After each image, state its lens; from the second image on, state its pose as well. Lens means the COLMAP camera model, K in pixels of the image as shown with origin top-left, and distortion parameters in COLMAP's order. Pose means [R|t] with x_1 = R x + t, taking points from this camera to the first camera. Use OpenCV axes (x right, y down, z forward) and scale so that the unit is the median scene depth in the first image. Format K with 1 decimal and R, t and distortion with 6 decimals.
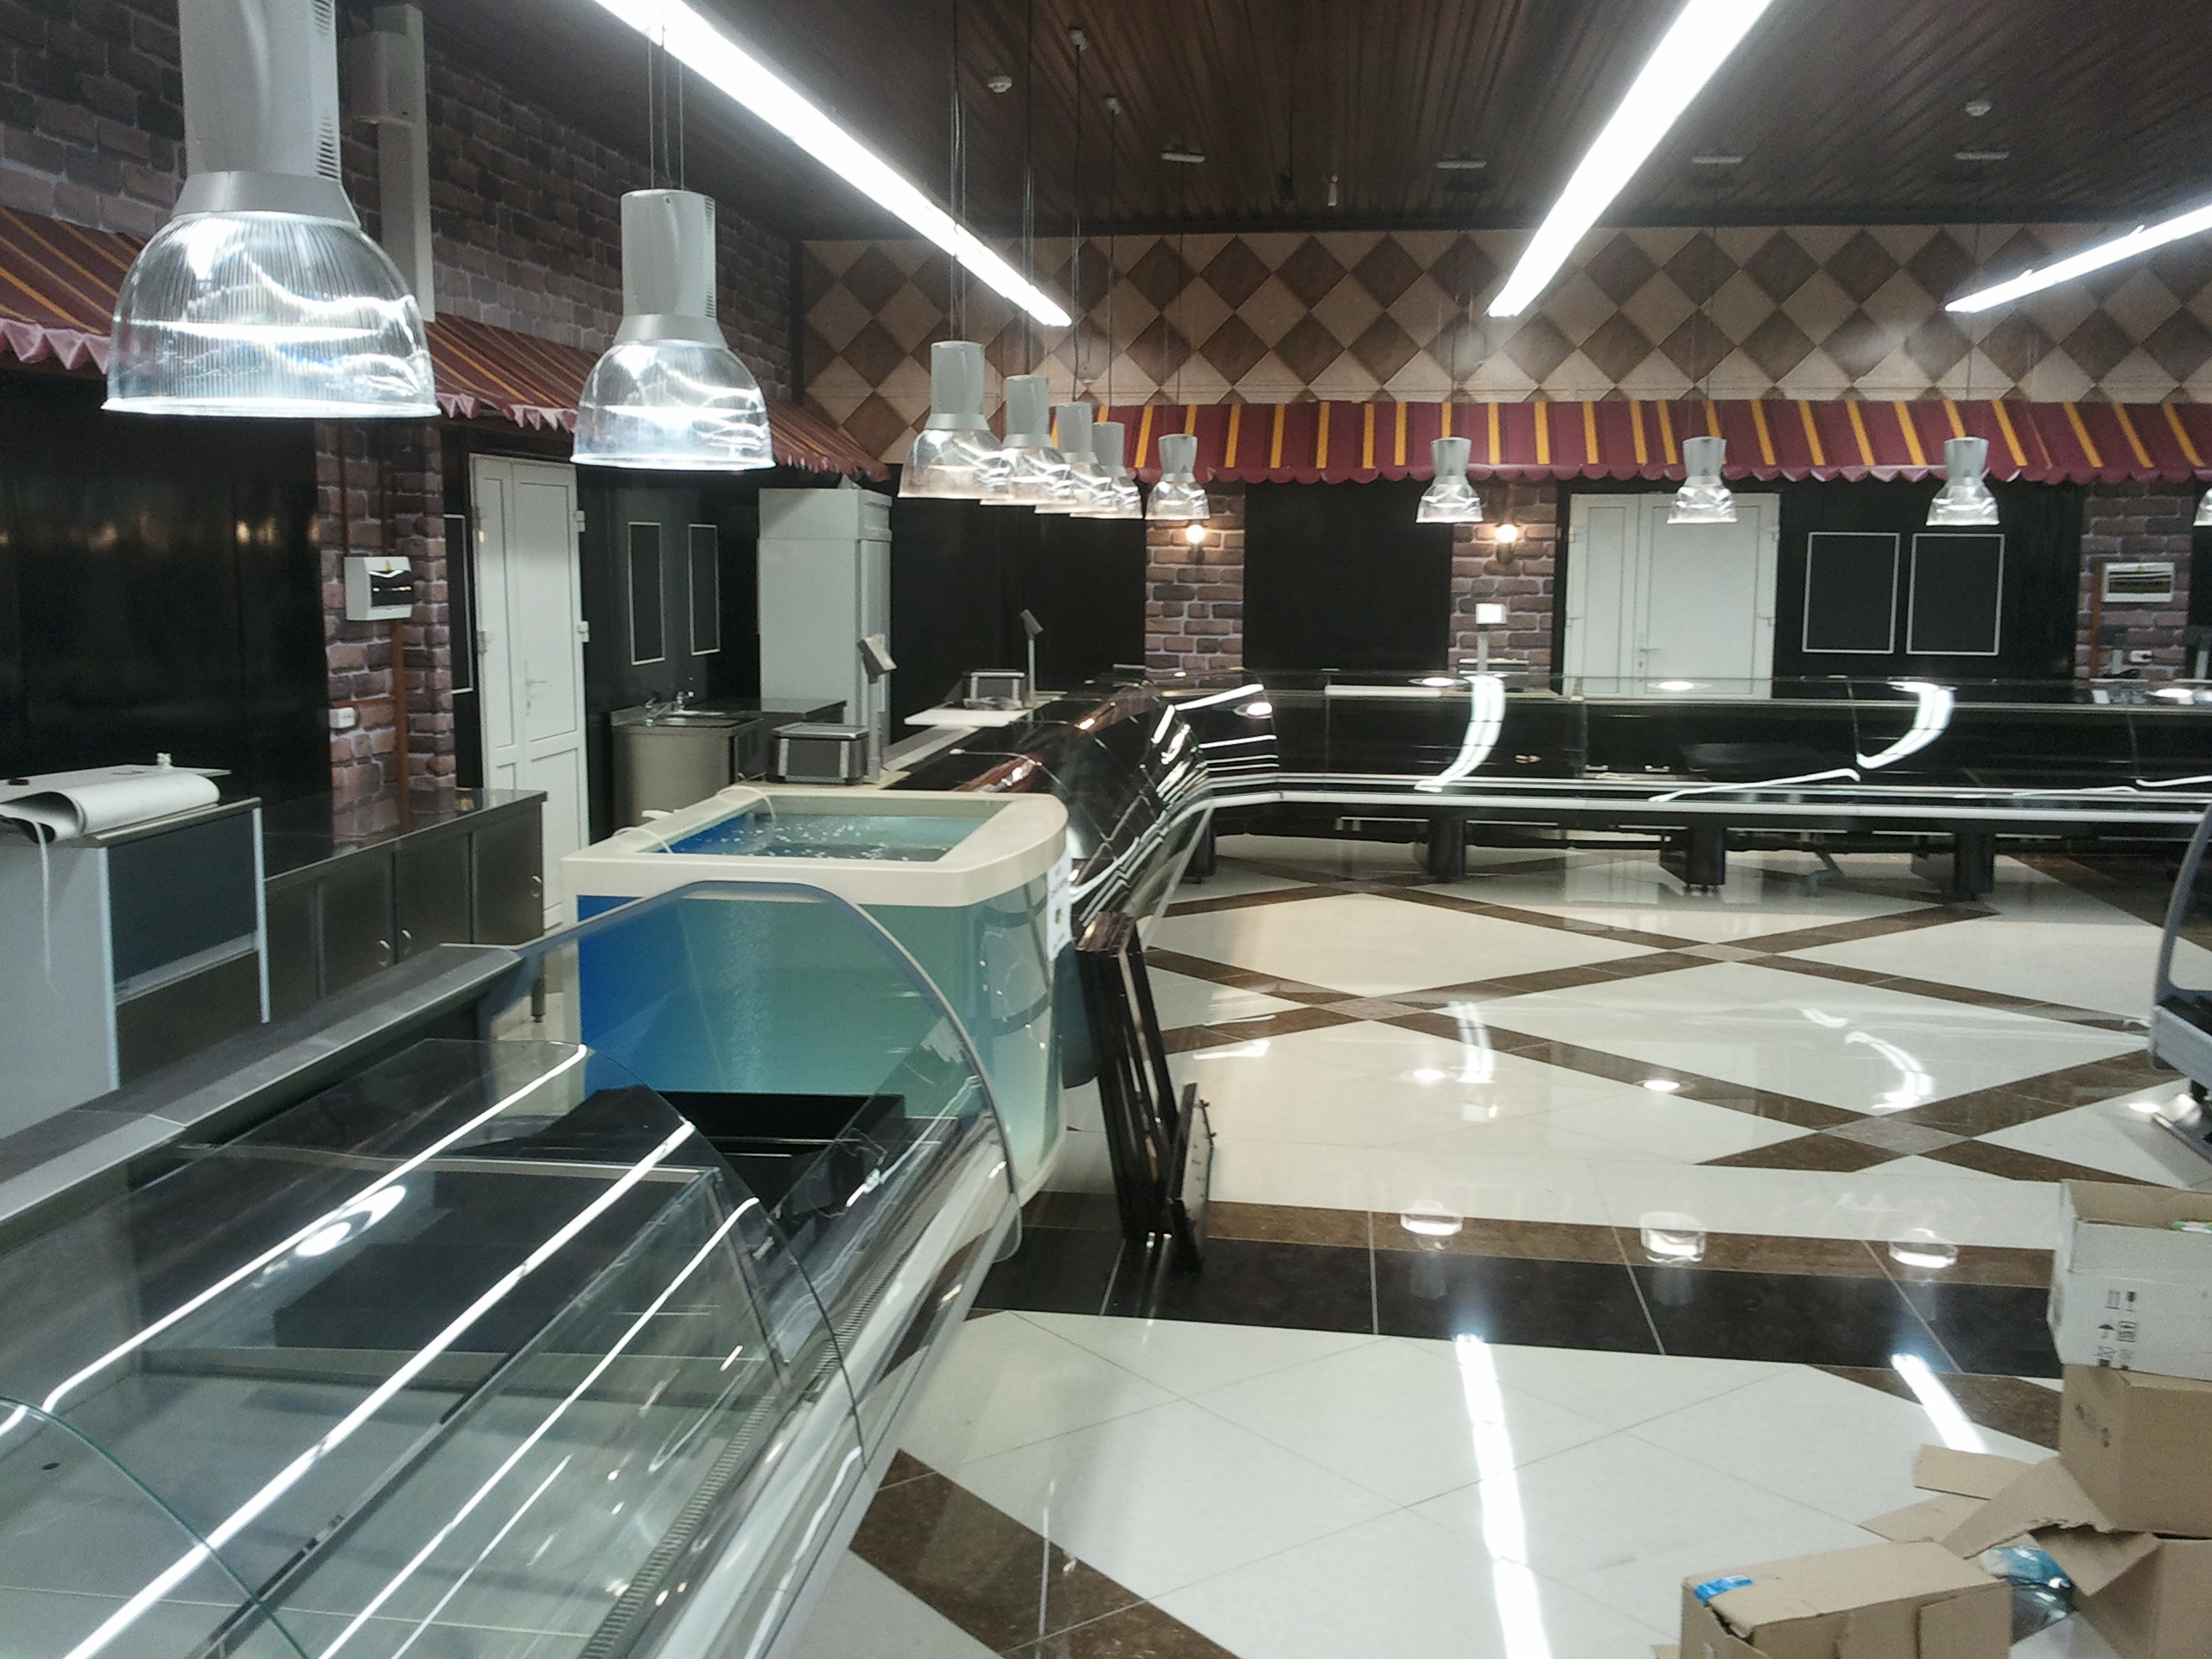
lens RADIAL K [[2115.6, 0, 1101.5], [0, 2115.6, 829.3], [0, 0, 1]] dist [0.008310, 0.000000]
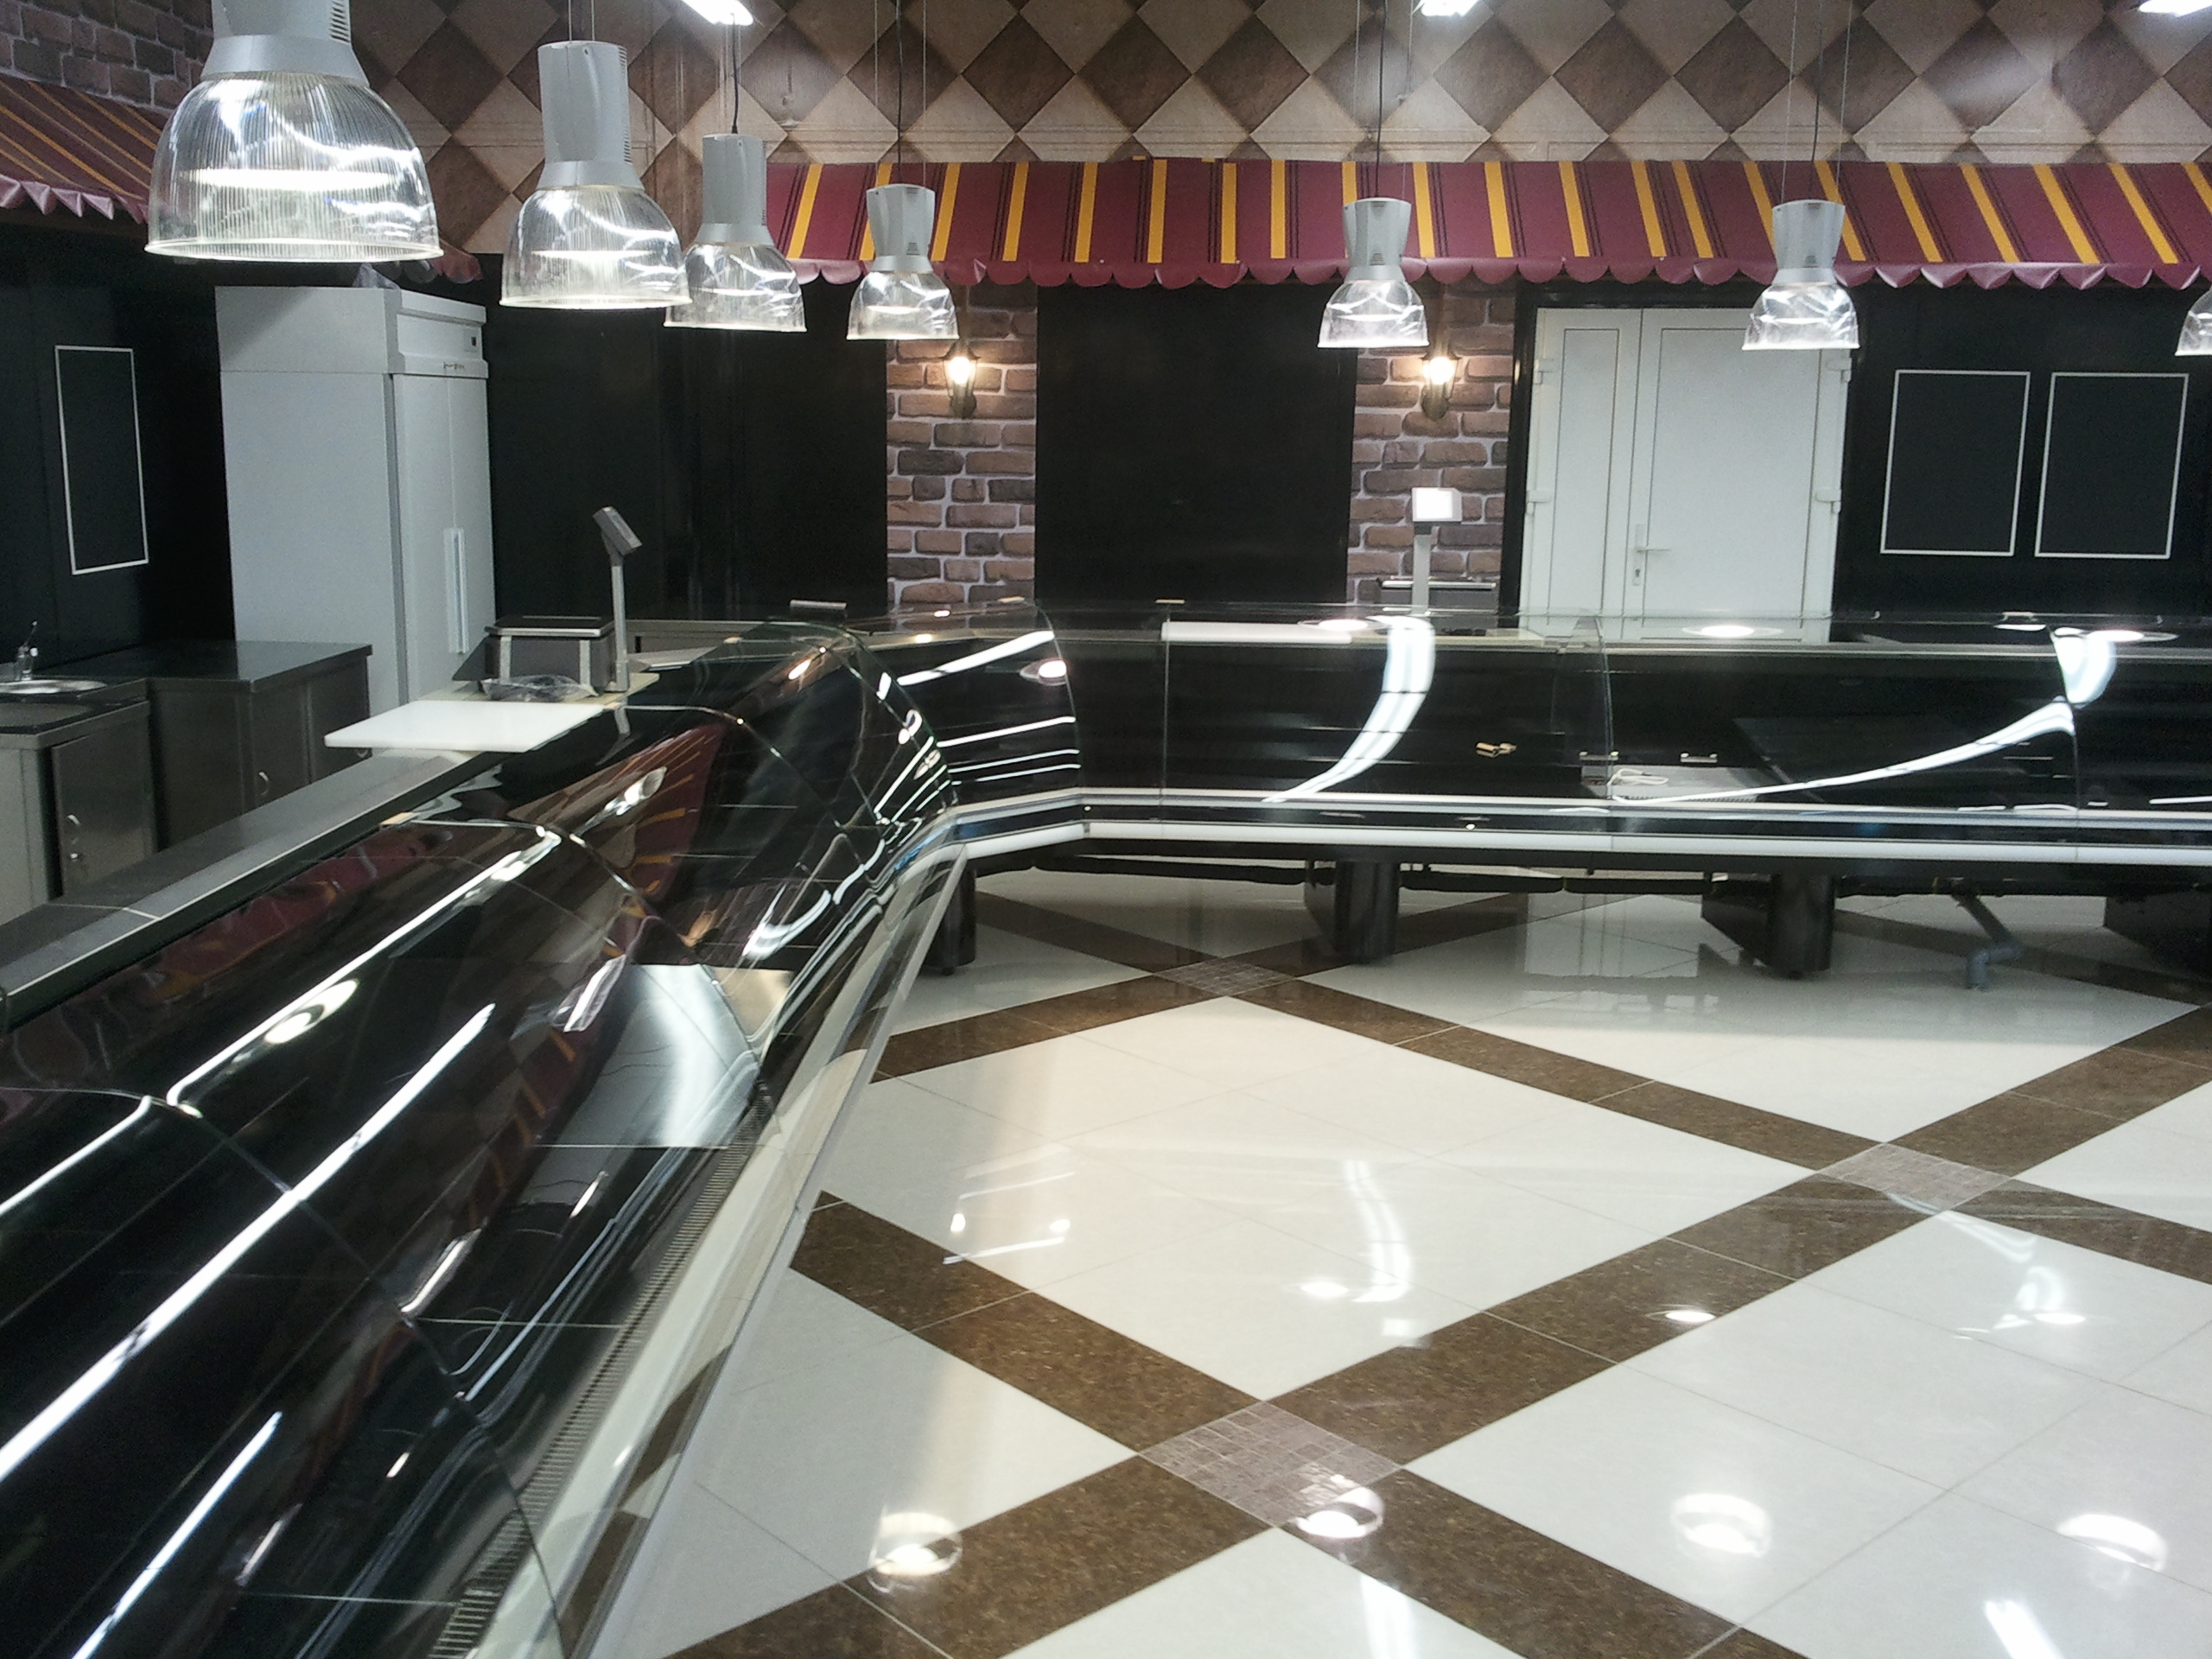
lens RADIAL K [[2115.6, 0, 1112.2], [0, 2115.6, 891.2], [0, 0, 1]] dist [0.008310, 0.000000]
pose [[0.996753, -0.014883, 0.079137, 0.038153], [0.006923, 0.994972, 0.099916, -0.047178], [-0.080226, -0.099044, 0.991844, 0.353701]]
